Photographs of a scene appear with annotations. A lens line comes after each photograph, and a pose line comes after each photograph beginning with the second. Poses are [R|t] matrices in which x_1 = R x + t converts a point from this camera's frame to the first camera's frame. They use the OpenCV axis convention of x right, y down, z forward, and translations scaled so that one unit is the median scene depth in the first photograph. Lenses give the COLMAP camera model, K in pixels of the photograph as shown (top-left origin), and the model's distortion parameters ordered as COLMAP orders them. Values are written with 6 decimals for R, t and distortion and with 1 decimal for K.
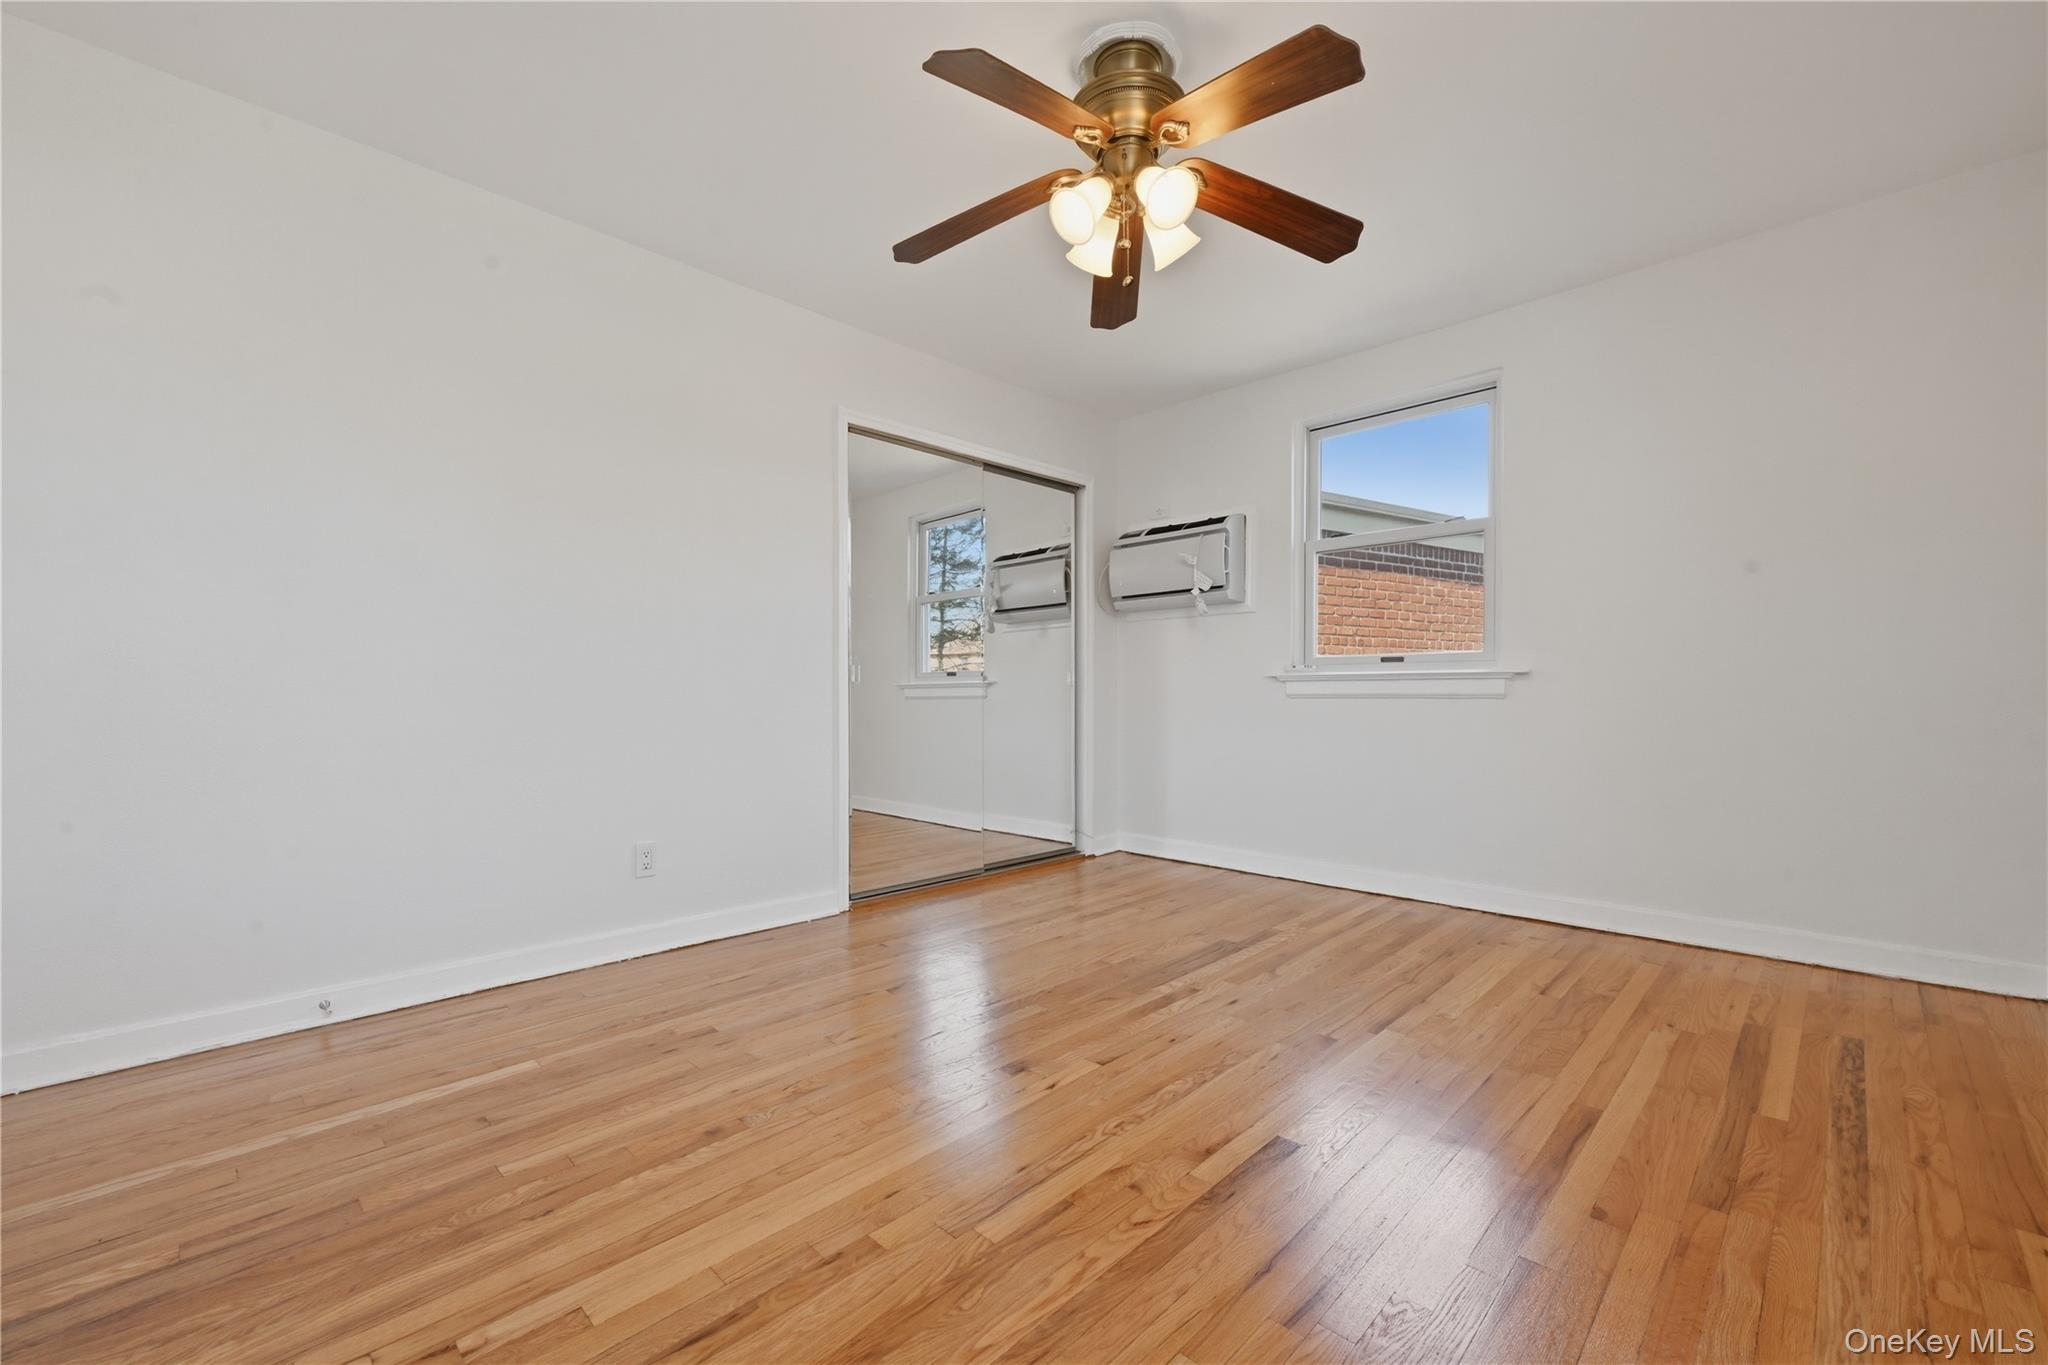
lens RADIAL K [[831.6, 0, 1023.5], [0, 831.6, 689.1], [0, 0, 1]] dist [-0.001668, -0.000177]
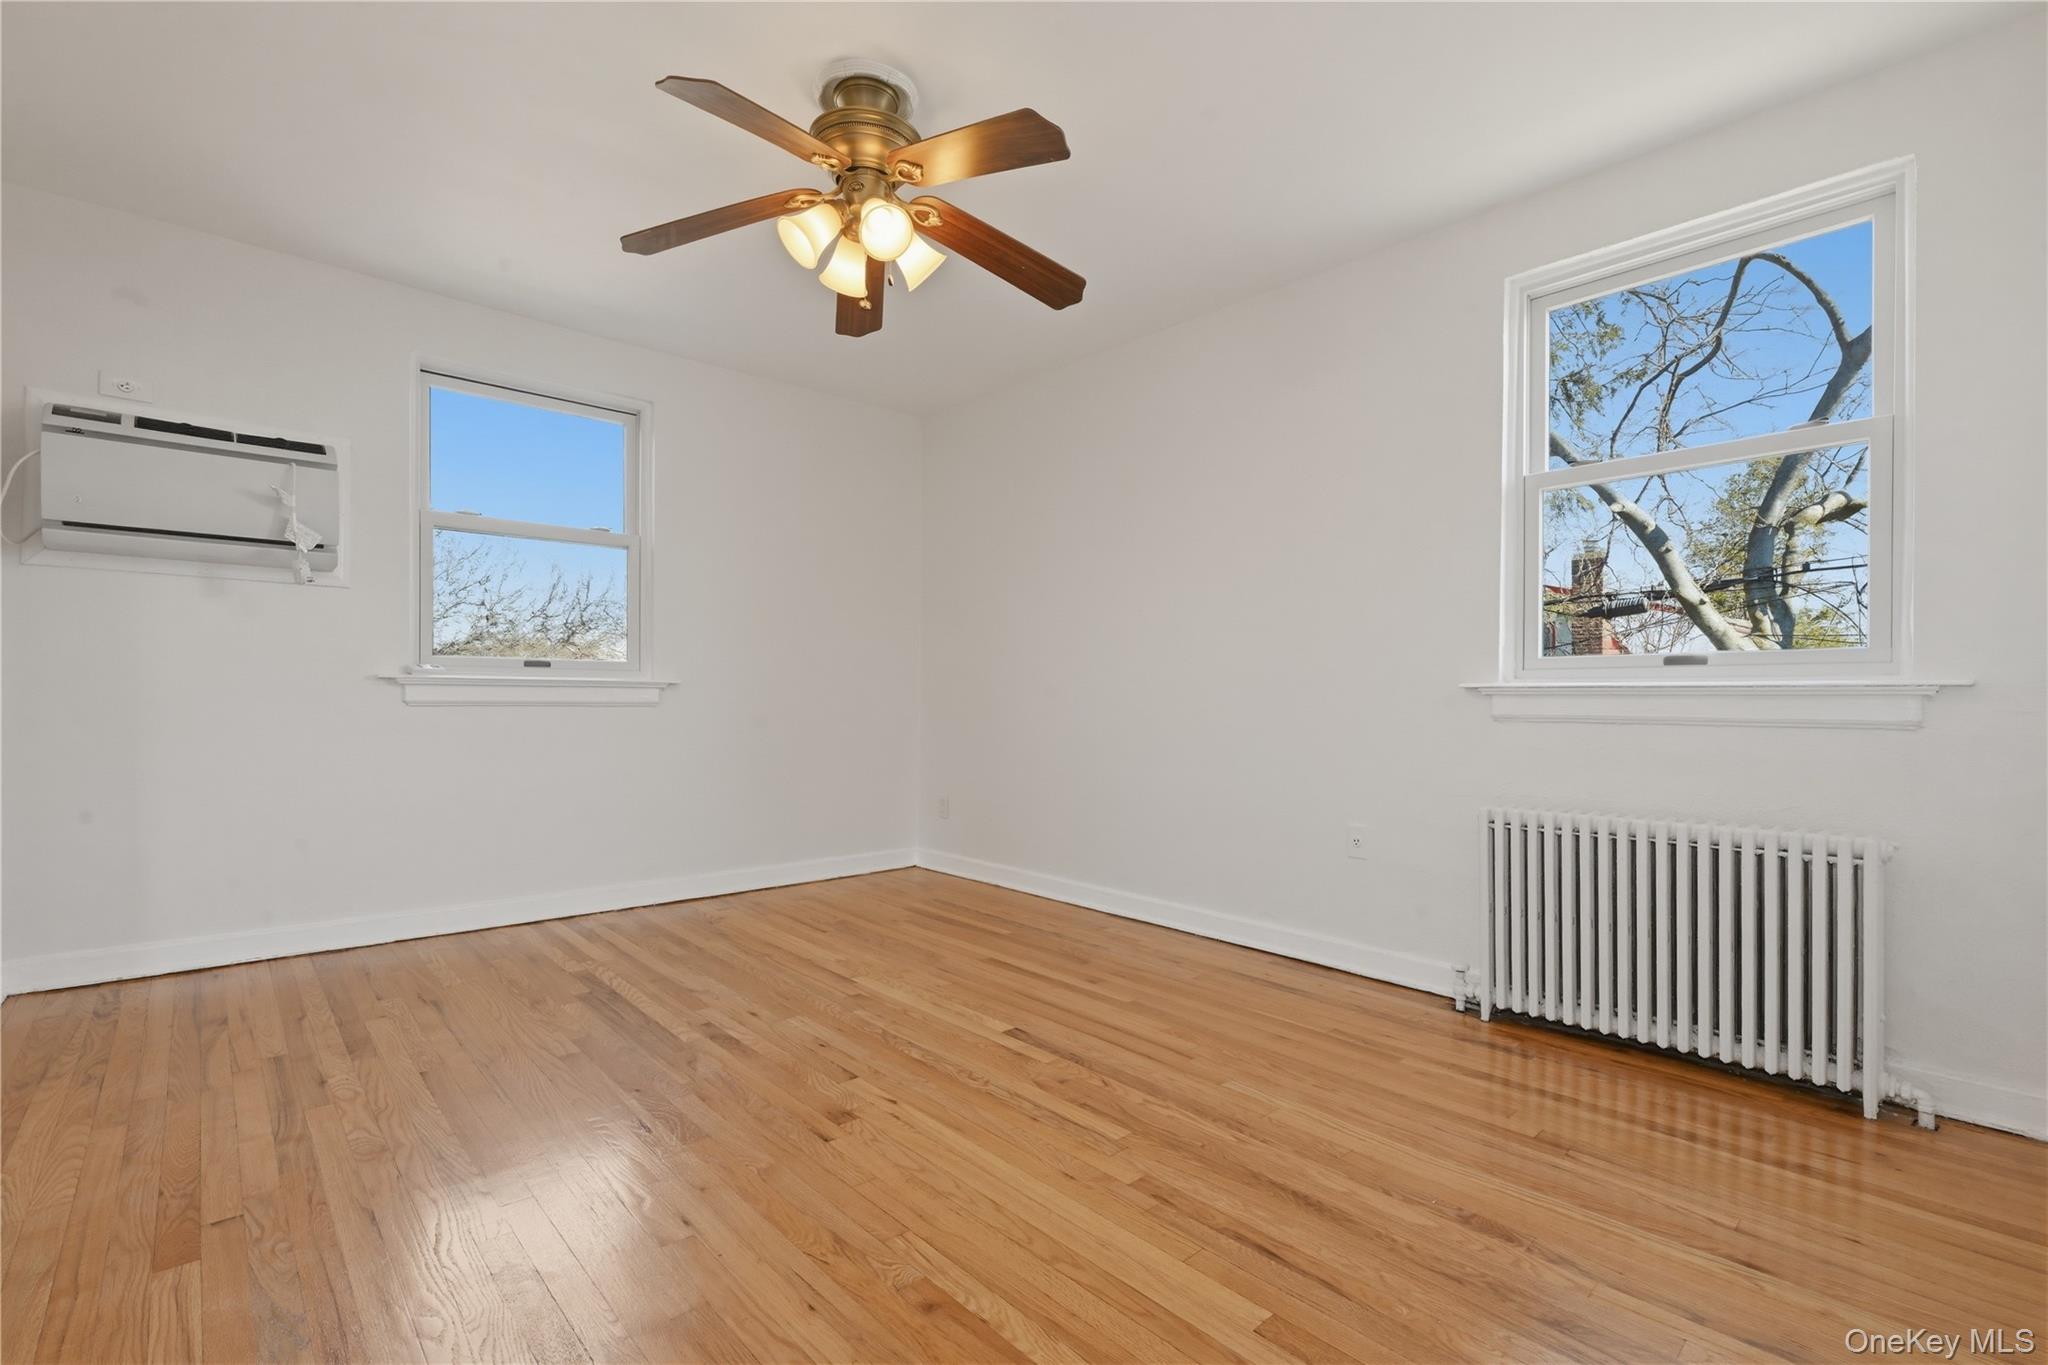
lens RADIAL K [[922.9, 0, 1032.6], [0, 922.9, 689.1], [0, 0, 1]] dist [-0.001684, -0.000236]
pose [[0.046504, 0.015555, 0.998797, -0.894956], [-0.012203, 0.999813, -0.015003, 0.000825], [-0.998844, -0.011491, 0.046685, 0.660665]]
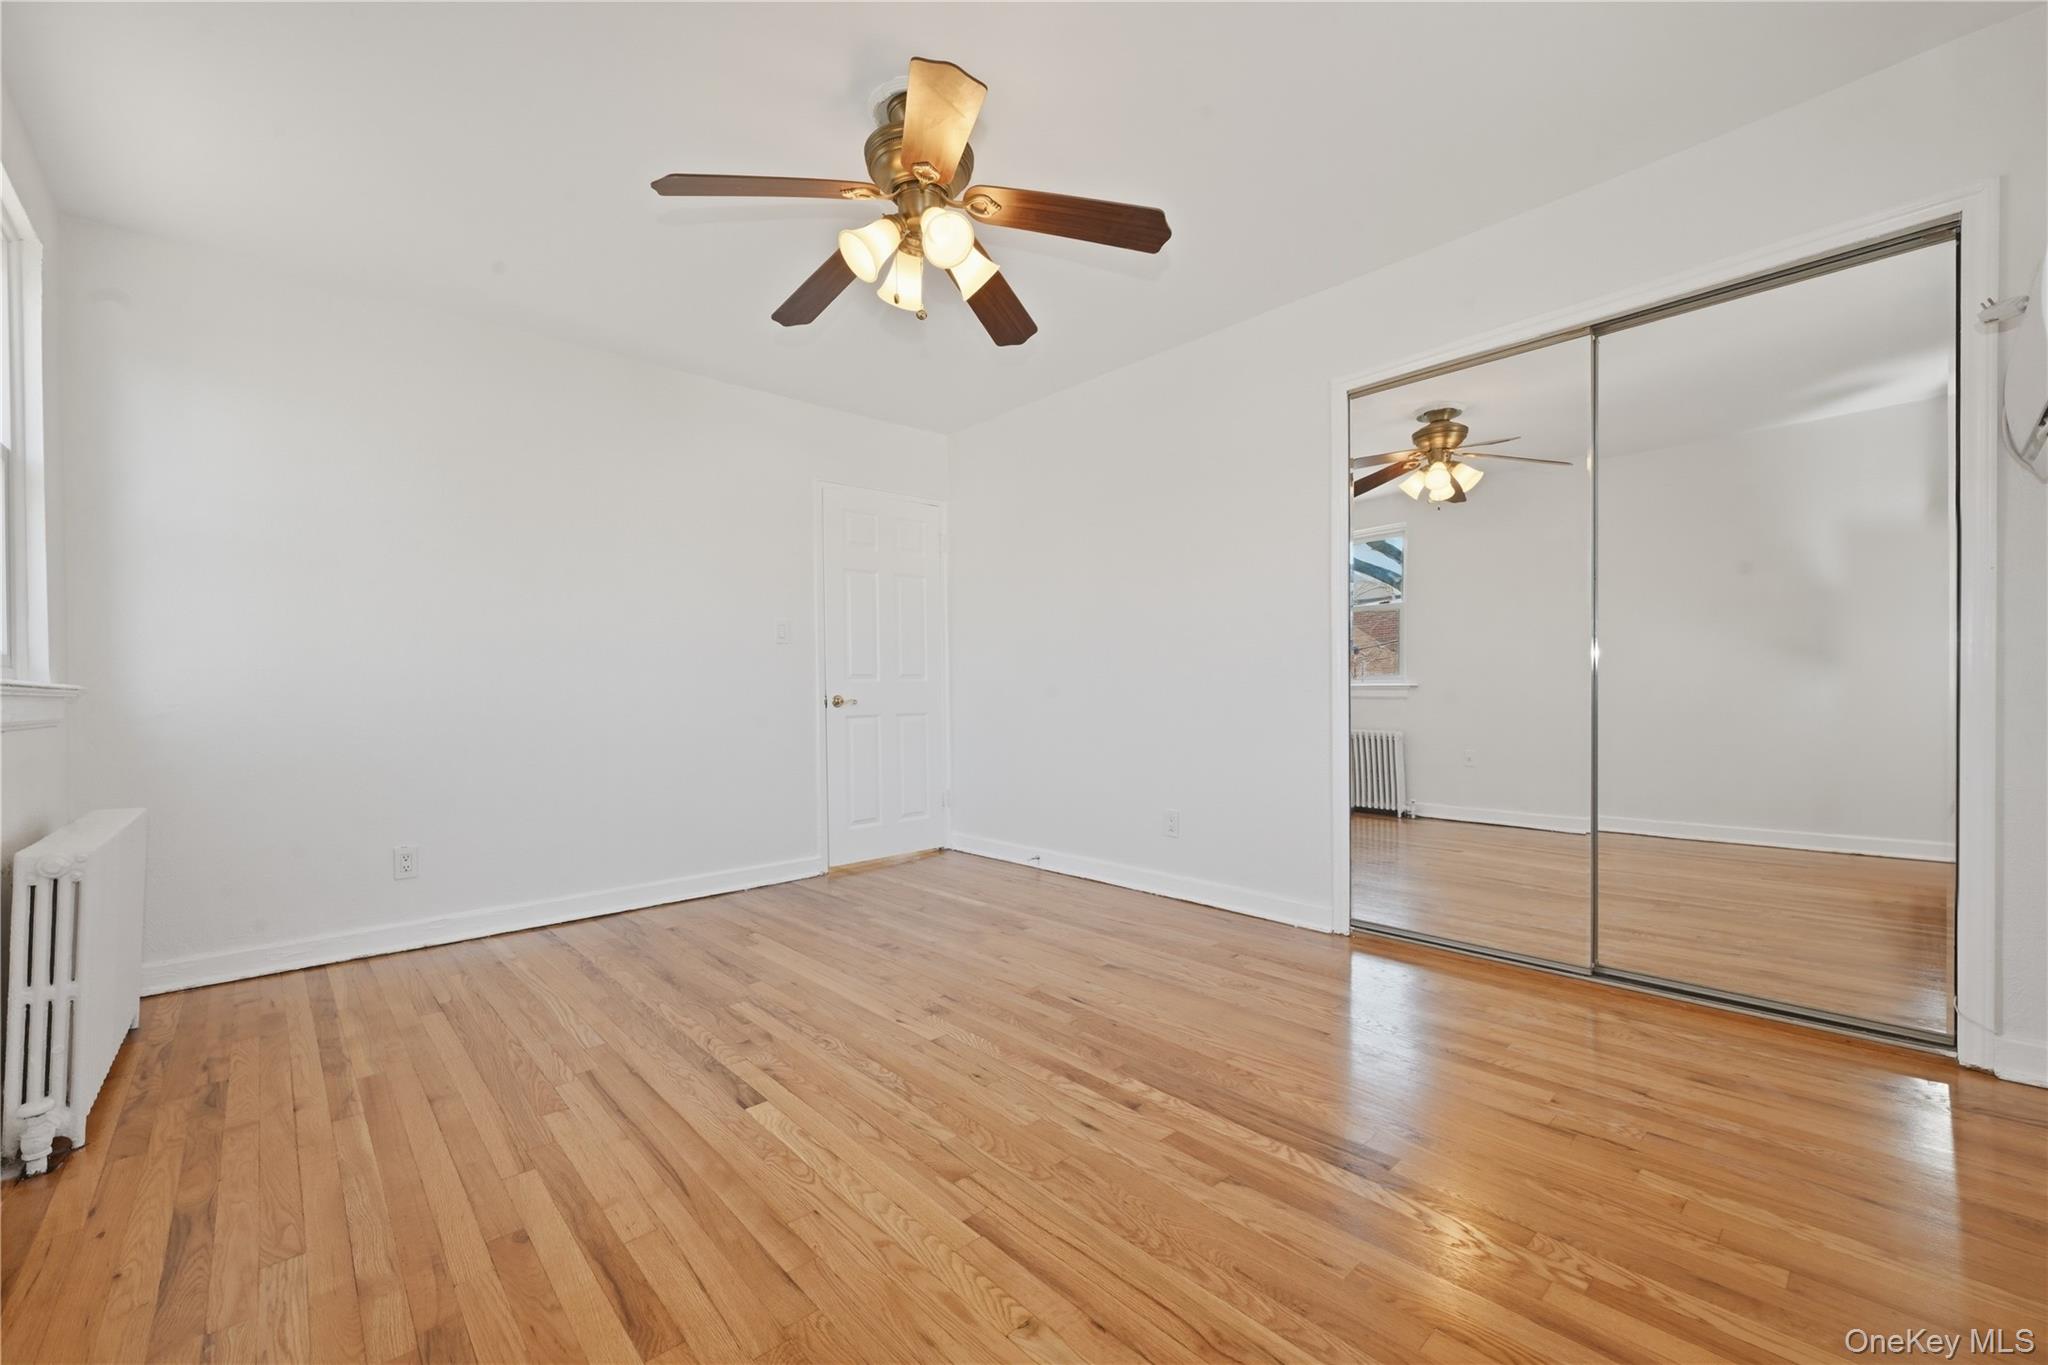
lens RADIAL K [[824.0, 0, 1023.8], [0, 824.0, 677.7], [0, 0, 1]] dist [-0.001145, -0.000353]
pose [[-0.049915, -0.013583, -0.998661, 1.046579], [0.016993, 0.999751, -0.014447, -0.007306], [0.998609, -0.017691, -0.049672, 1.051434]]
